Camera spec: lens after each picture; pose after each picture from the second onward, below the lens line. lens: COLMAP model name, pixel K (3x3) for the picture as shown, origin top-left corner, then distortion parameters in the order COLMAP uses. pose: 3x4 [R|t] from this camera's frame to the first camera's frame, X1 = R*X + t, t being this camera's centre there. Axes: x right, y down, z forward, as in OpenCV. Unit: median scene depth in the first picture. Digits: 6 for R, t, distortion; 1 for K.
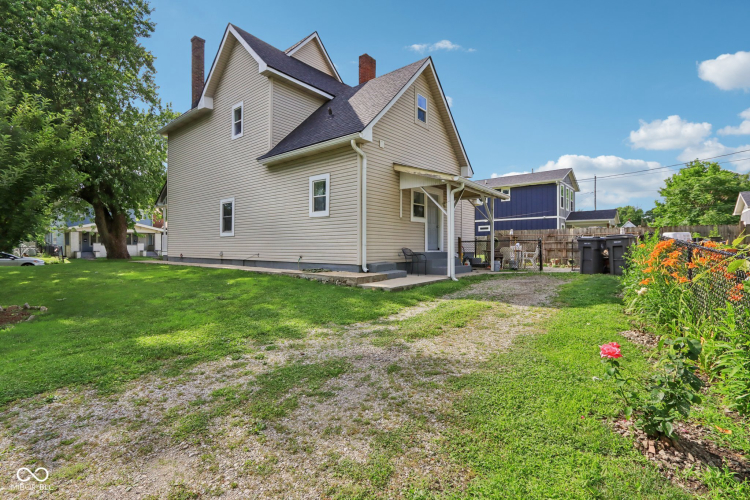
lens RADIAL K [[354.9, 0, 374.3], [0, 354.9, 244.2], [0, 0, 1]] dist [-0.016079, -0.000002]
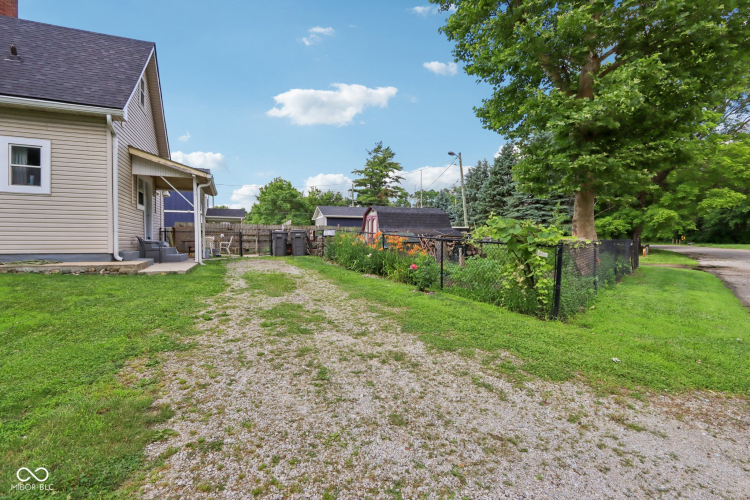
lens RADIAL K [[354.9, 0, 376.7], [0, 354.9, 251.8], [0, 0, 1]] dist [-0.016079, -0.000002]
pose [[0.494805, -0.018762, 0.868801, -0.450155], [-0.011764, 0.999531, 0.028285, 0.019940], [-0.868924, -0.024216, 0.494352, -0.034933]]
